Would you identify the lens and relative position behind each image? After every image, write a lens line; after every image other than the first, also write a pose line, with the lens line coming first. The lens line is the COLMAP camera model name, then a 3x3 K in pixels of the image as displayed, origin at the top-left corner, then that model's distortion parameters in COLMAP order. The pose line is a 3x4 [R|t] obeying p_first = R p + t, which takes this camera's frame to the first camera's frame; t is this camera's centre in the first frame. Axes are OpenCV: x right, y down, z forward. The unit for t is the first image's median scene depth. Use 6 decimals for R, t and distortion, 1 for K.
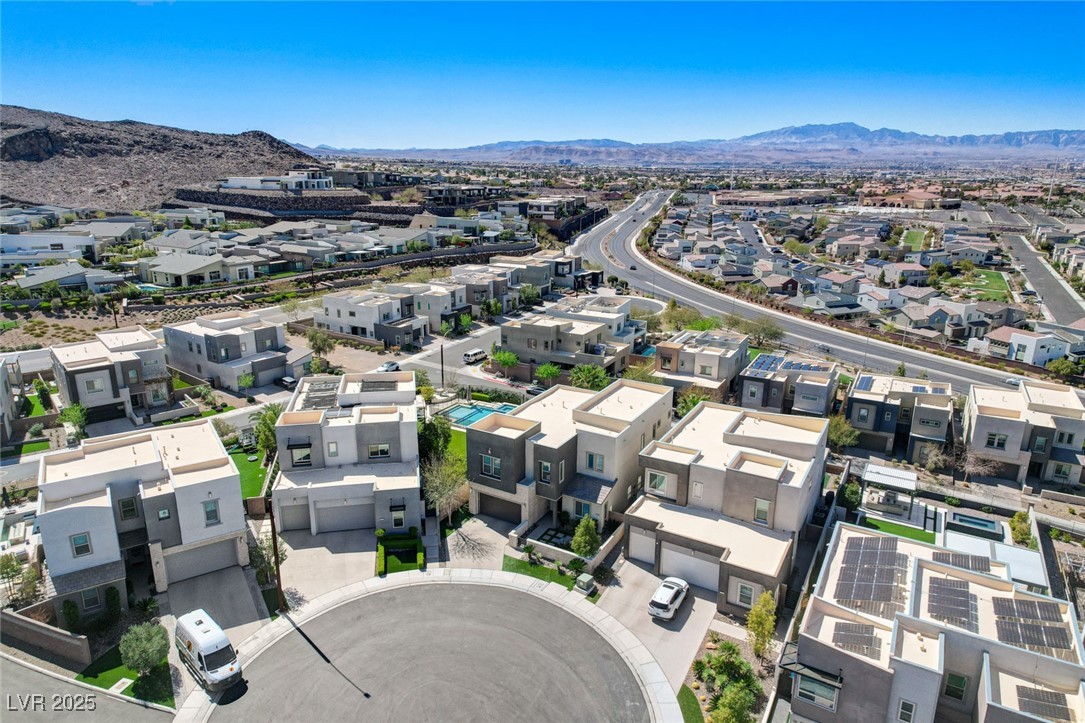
lens RADIAL K [[669.7, 0, 541.3], [0, 669.7, 367.3], [0, 0, 1]] dist [0.091458, -0.071233]
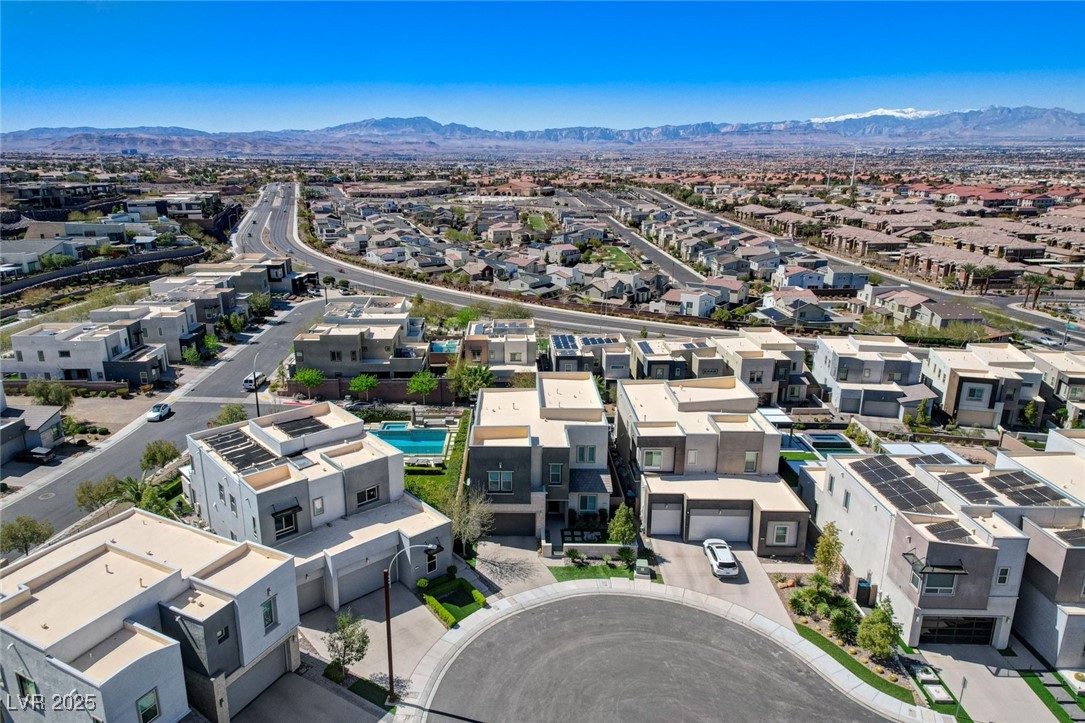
lens RADIAL K [[688.9, 0, 511.3], [0, 688.9, 361.5], [0, 0, 1]] dist [0.055491, -0.005258]
pose [[0.871788, -0.148952, 0.466689, -0.394444], [0.150482, 0.988020, 0.034238, -0.039841], [-0.466197, 0.040380, 0.883759, 0.108191]]
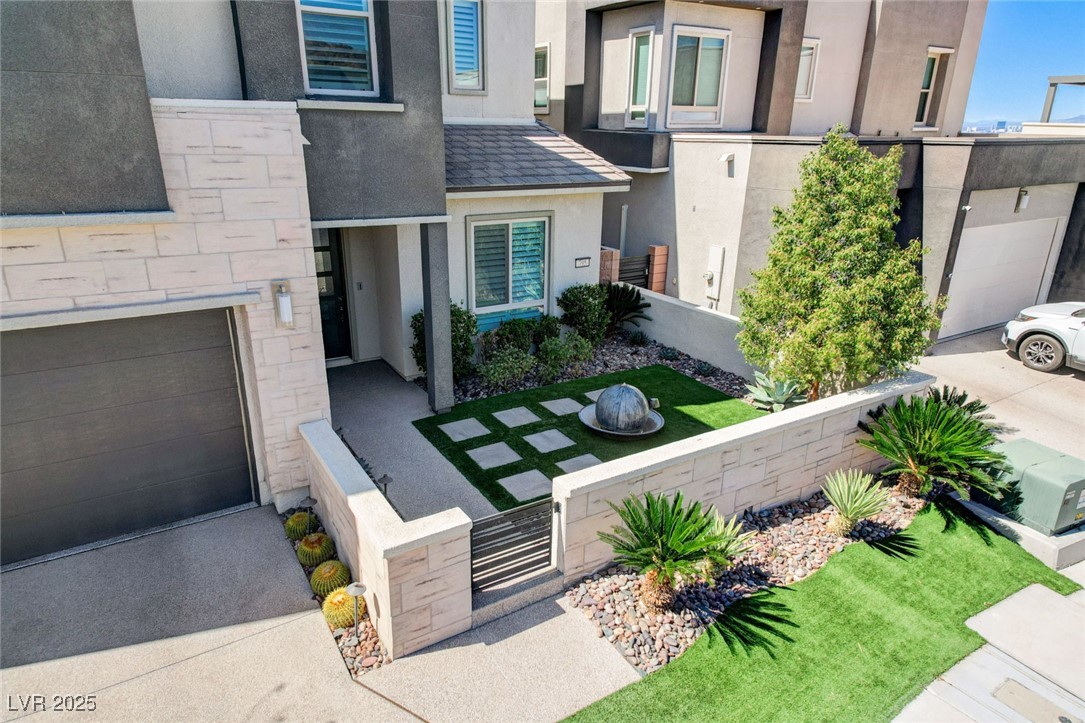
lens RADIAL K [[669.7, 0, 541.3], [0, 669.7, 367.3], [0, 0, 1]] dist [0.091458, -0.071233]
pose [[0.477236, -0.304239, 0.824430, -0.083945], [0.244974, 0.947027, 0.207674, 0.162907], [-0.843940, 0.102854, 0.526486, 0.722094]]
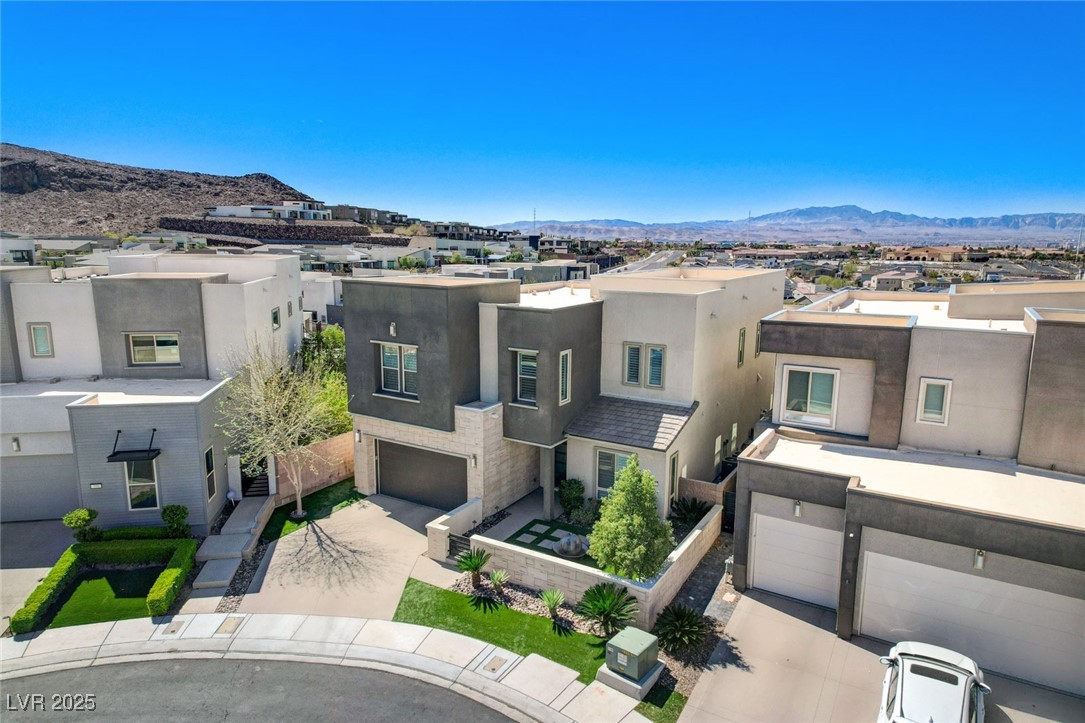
lens RADIAL K [[664.4, 0, 545.0], [0, 664.4, 367.9], [0, 0, 1]] dist [0.089113, -0.065186]
pose [[0.999857, -0.000057, -0.016903, 0.020033], [-0.001675, 0.994736, -0.102457, 0.153458], [0.016819, 0.102470, 0.994594, 0.475148]]
